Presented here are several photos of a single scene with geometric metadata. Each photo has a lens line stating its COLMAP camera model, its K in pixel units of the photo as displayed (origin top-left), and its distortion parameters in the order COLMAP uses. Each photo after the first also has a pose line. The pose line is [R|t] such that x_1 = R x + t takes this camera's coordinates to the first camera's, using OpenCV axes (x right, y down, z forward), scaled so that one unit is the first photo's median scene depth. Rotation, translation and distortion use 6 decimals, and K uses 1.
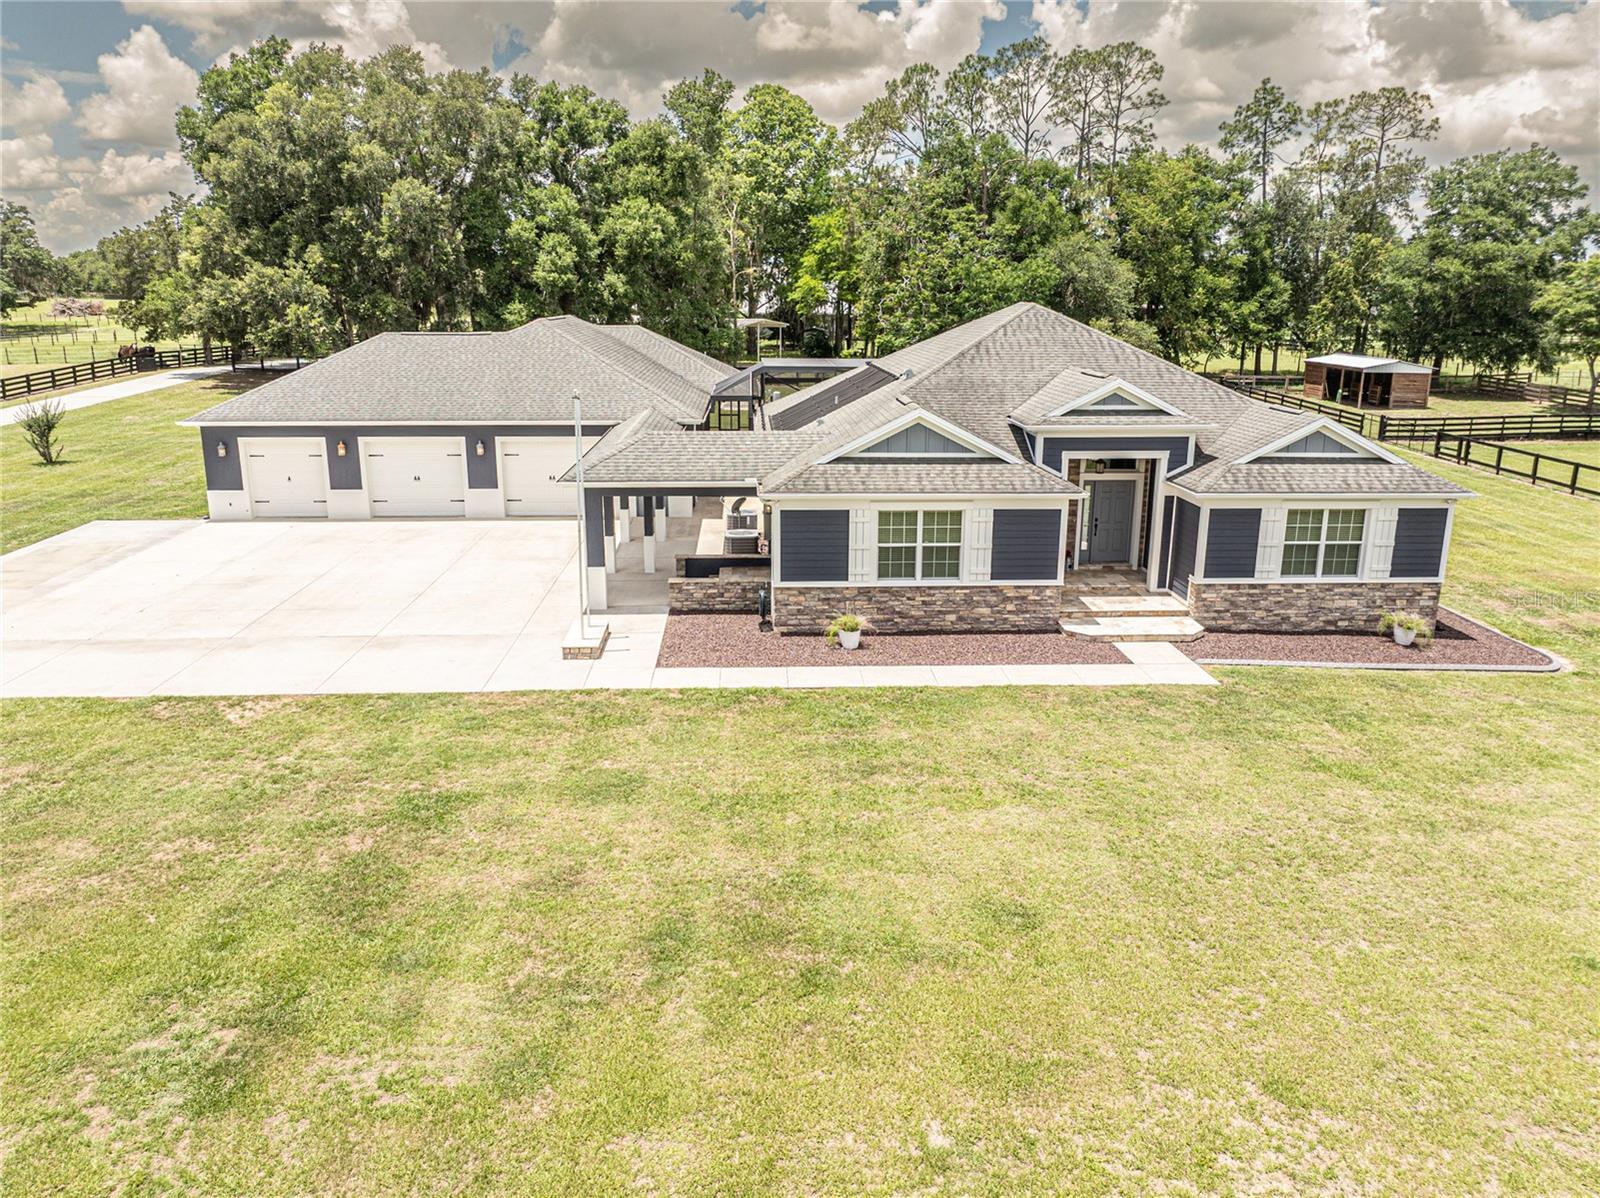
lens RADIAL K [[1140.7, 0, 800.2], [0, 1140.7, 591.9], [0, 0, 1]] dist [-0.052414, 0.031024]
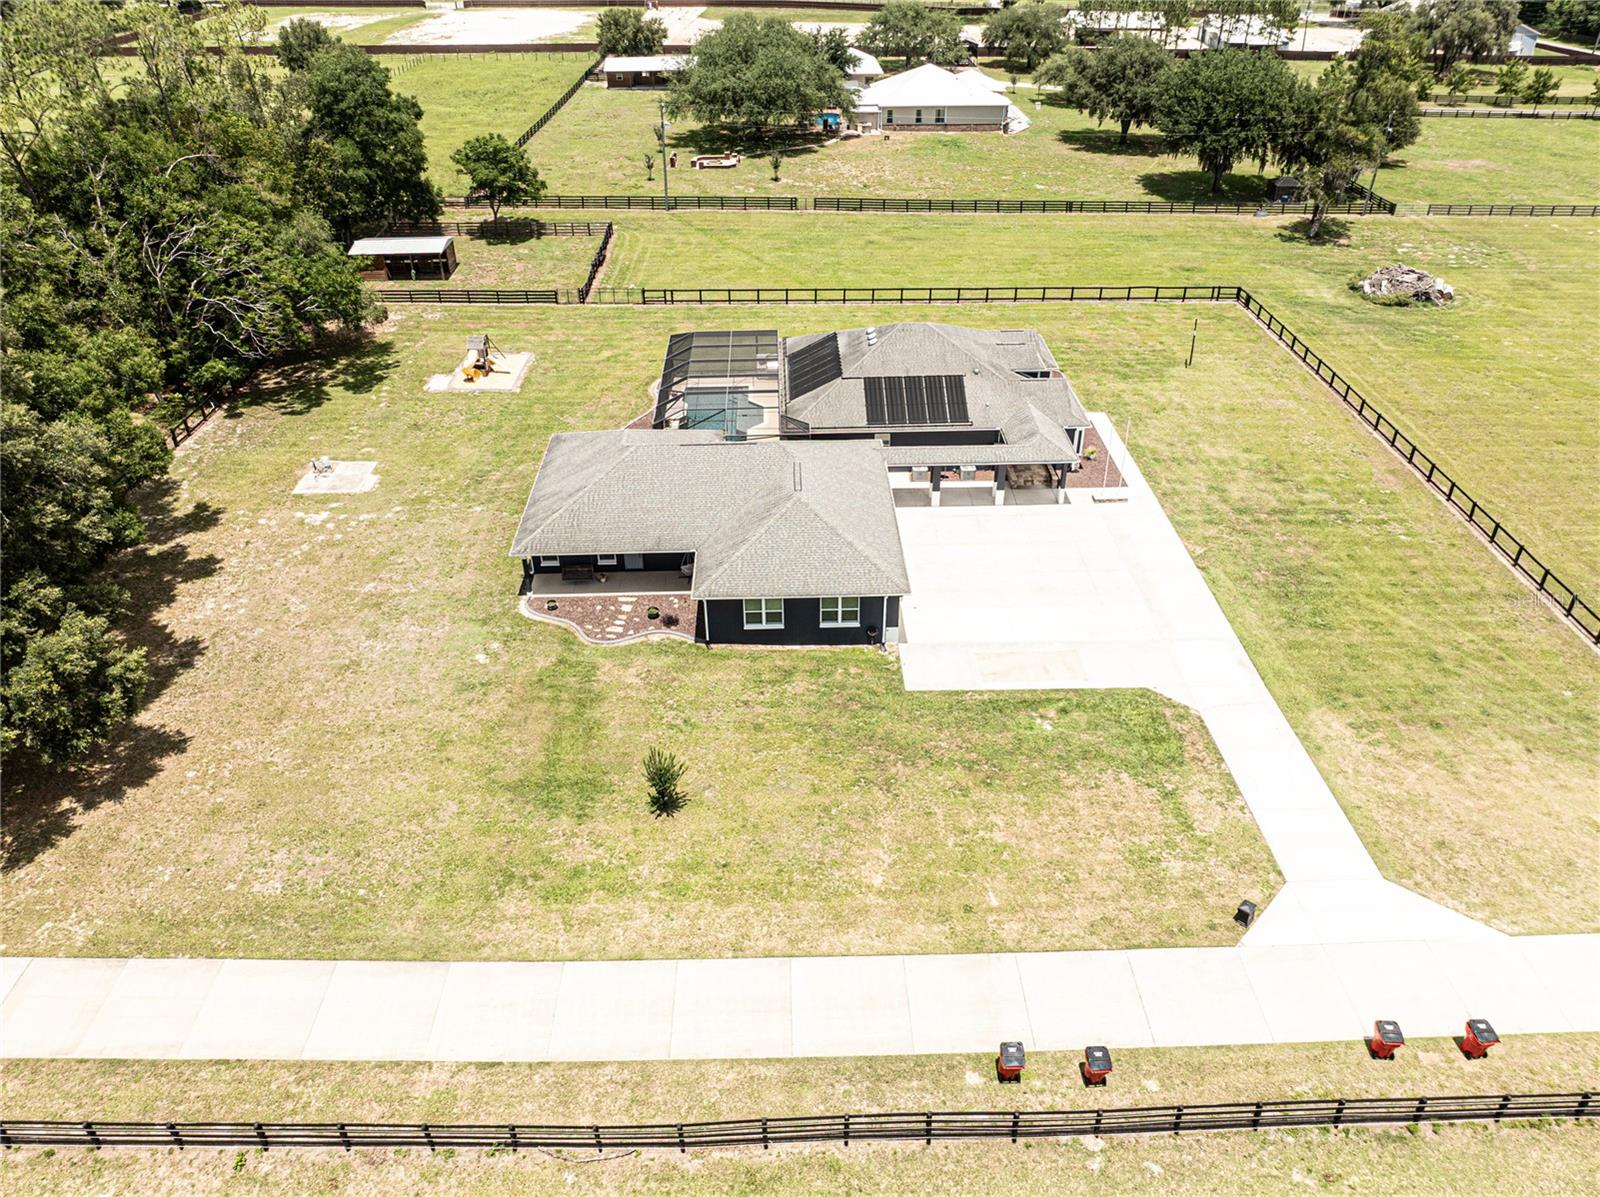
lens RADIAL K [[1140.7, 0, 800.2], [0, 1140.7, 591.4], [0, 0, 1]] dist [-0.052414, 0.031024]
pose [[0.025143, -0.551326, 0.833911, -0.863445], [0.262164, 0.808615, 0.526698, -0.468375], [-0.964696, 0.205379, 0.164870, 0.423707]]
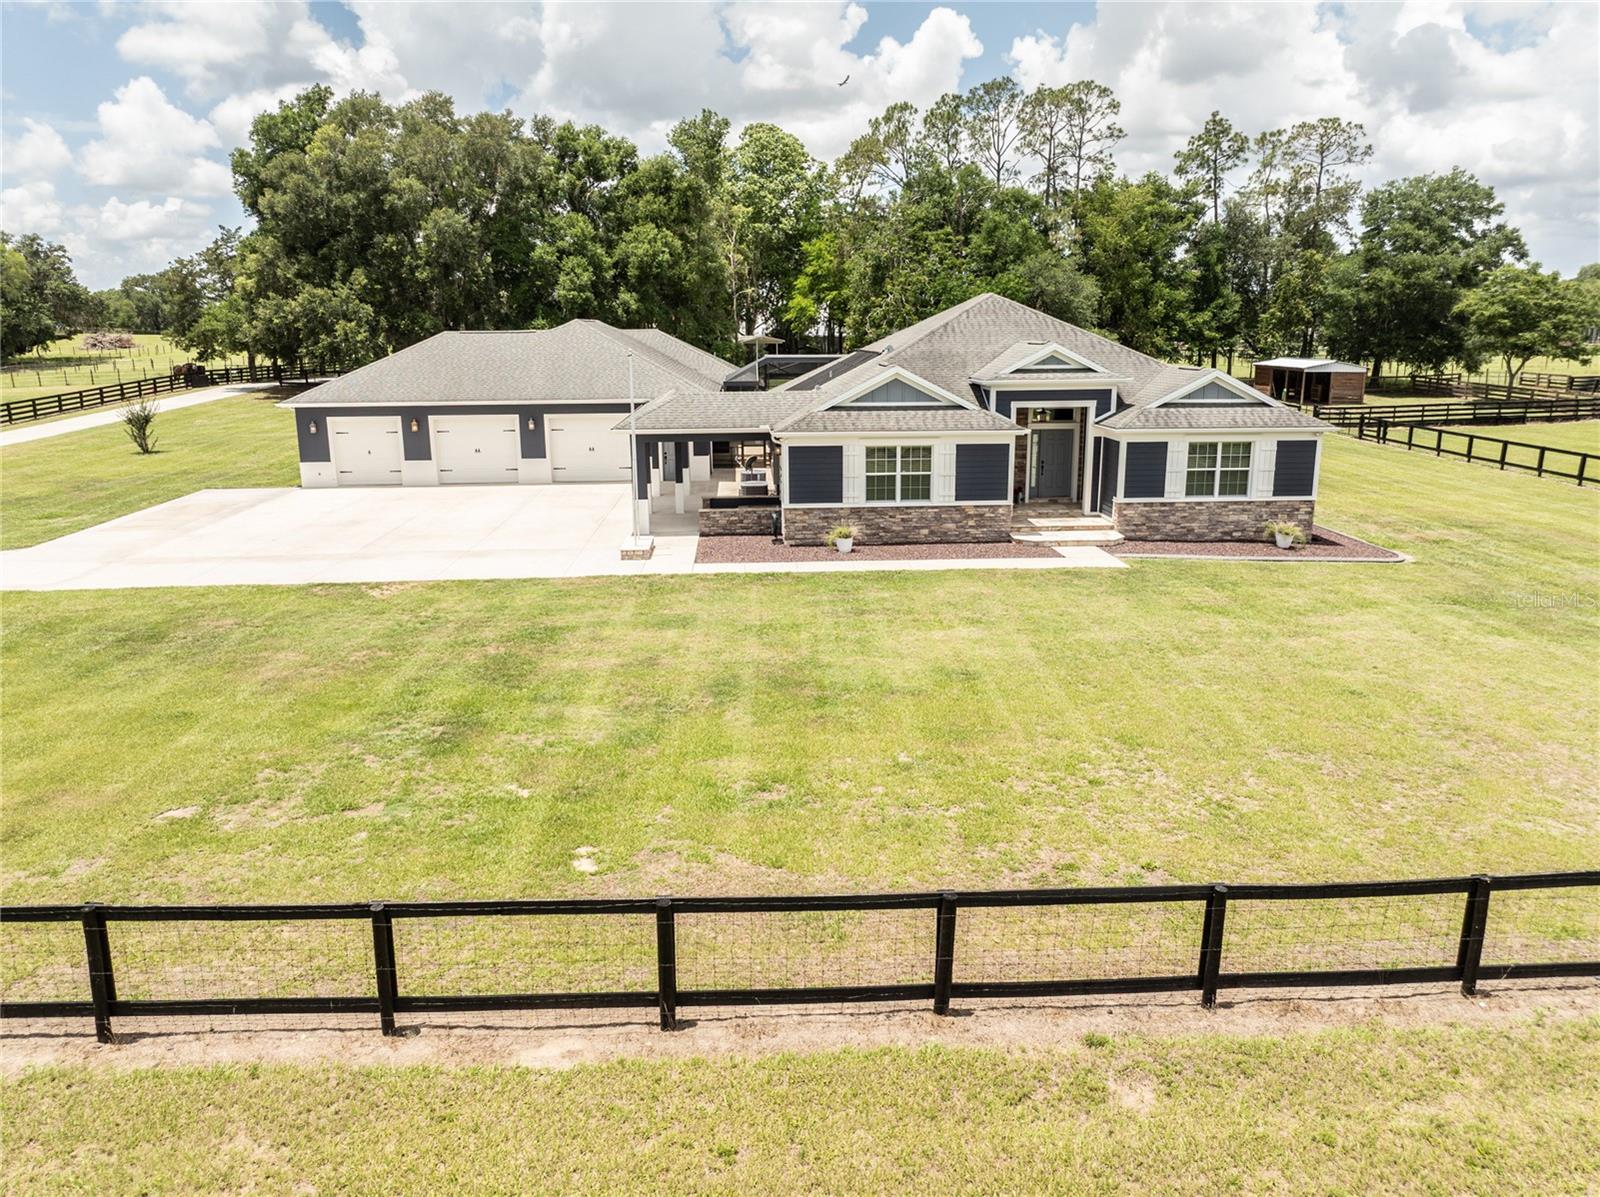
lens RADIAL K [[1113.0, 0, 798.0], [0, 1113.0, 584.8], [0, 0, 1]] dist [-0.041835, 0.011376]
pose [[0.999913, -0.012934, 0.002633, -0.003879], [0.013002, 0.999538, -0.027470, 0.037818], [-0.002277, 0.027502, 0.999619, -0.076903]]
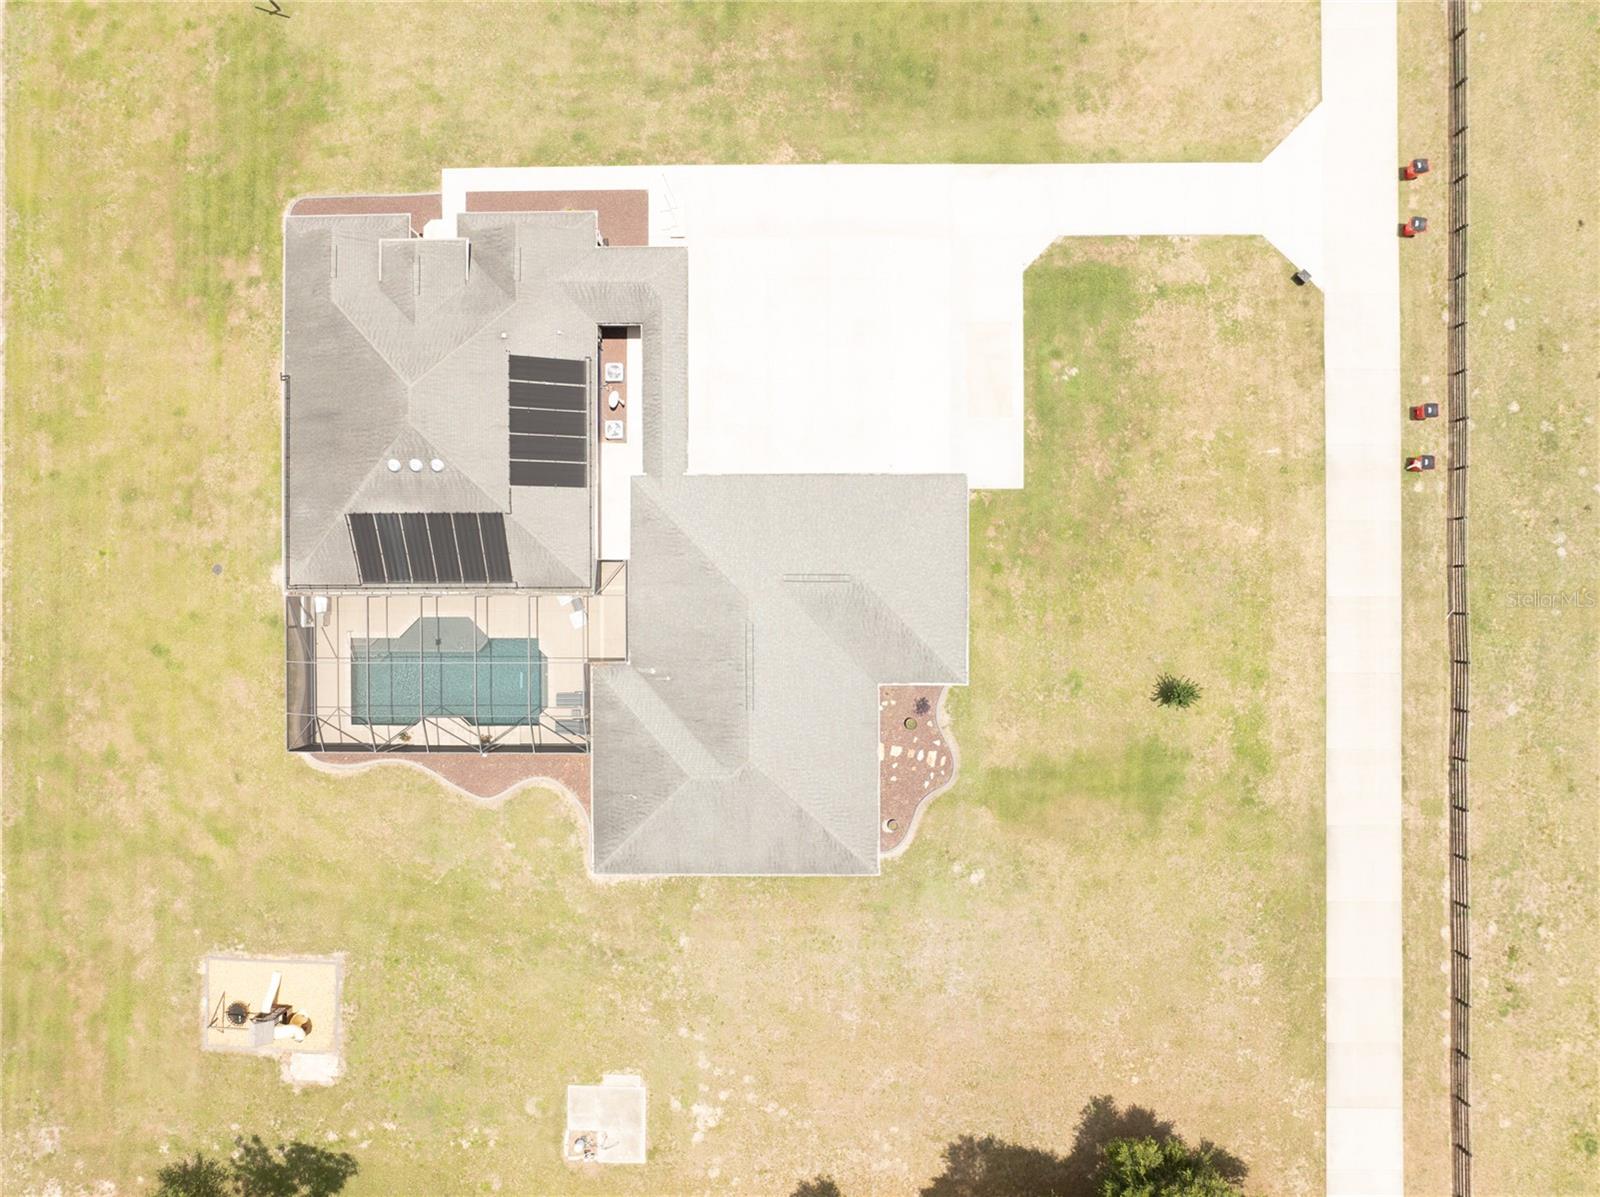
lens RADIAL K [[1140.7, 0, 800.2], [0, 1140.7, 591.4], [0, 0, 1]] dist [-0.052414, 0.031024]
pose [[-0.998689, -0.050042, 0.010805, -0.165788], [0.023295, -0.256246, 0.966331, -0.812038], [-0.045589, 0.965315, 0.257075, 0.363326]]
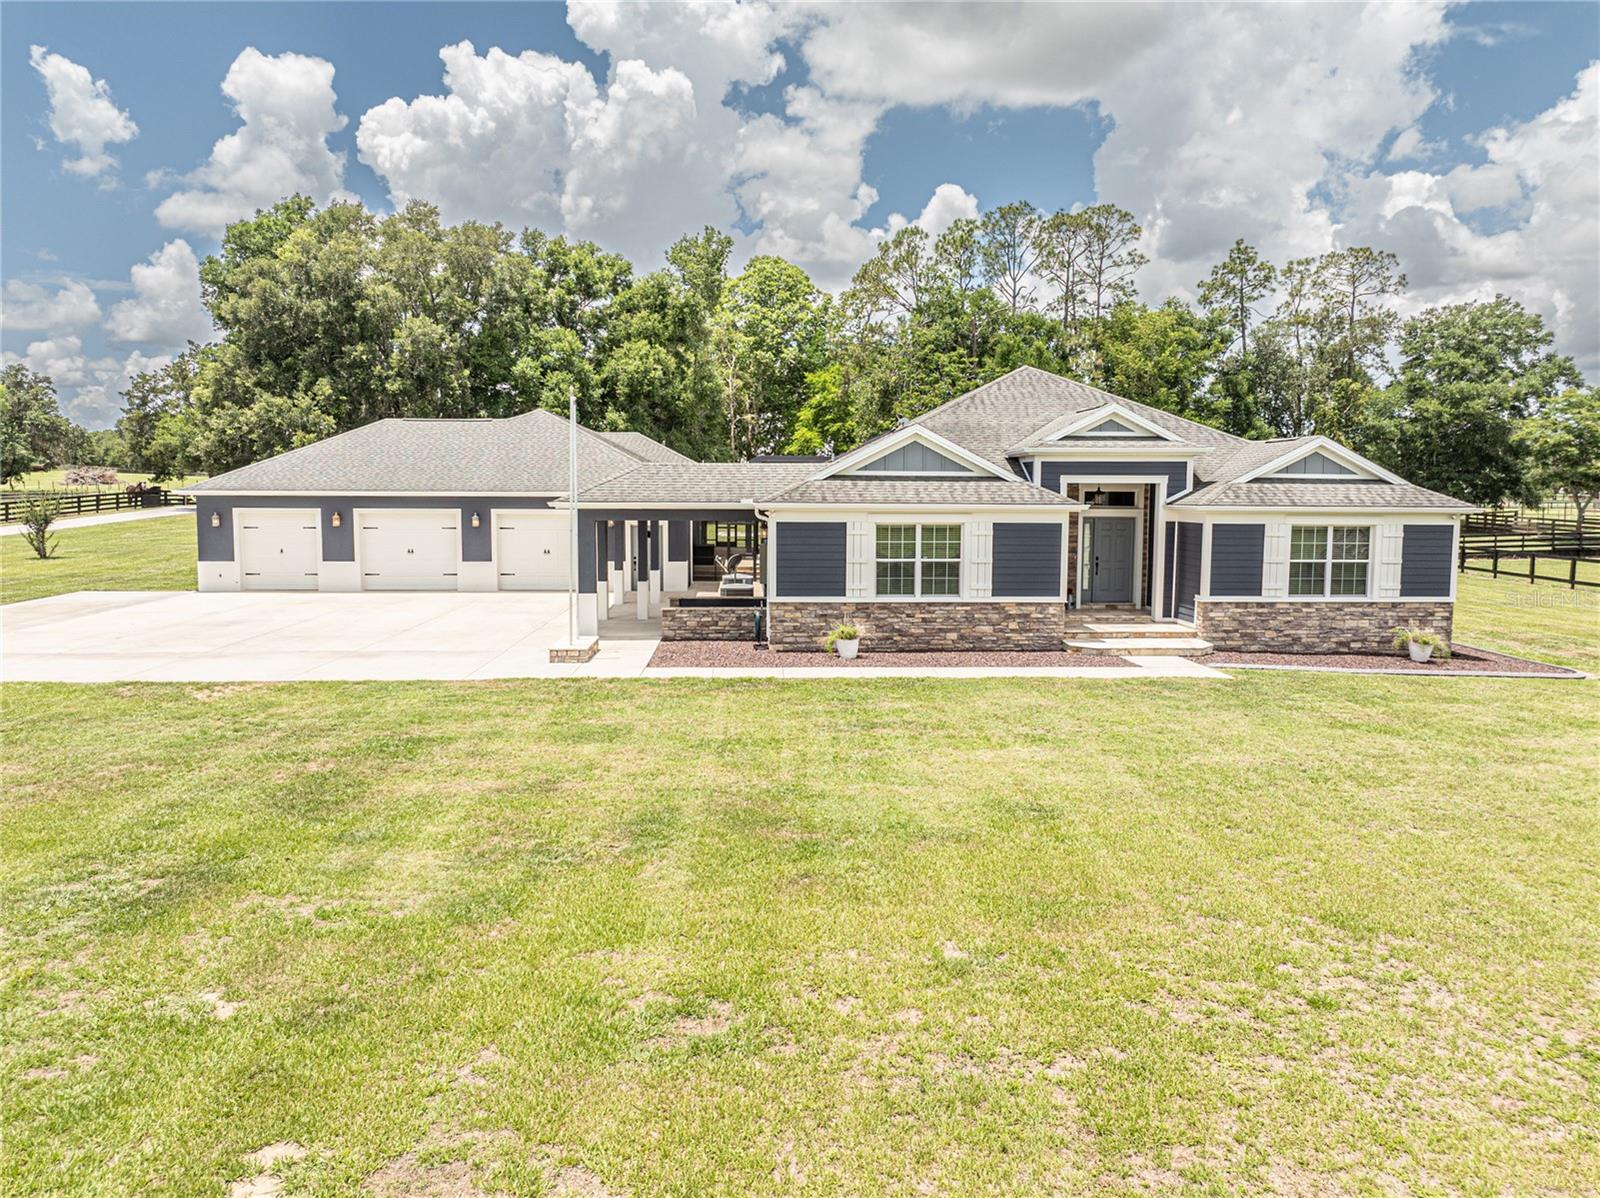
lens RADIAL K [[1140.7, 0, 800.2], [0, 1140.7, 591.9], [0, 0, 1]] dist [-0.052414, 0.031024]
pose [[0.999995, 0.001050, 0.003027, 0.000072], [-0.000547, 0.986879, -0.161461, 0.047268], [-0.003157, 0.161459, 0.986874, 0.012517]]
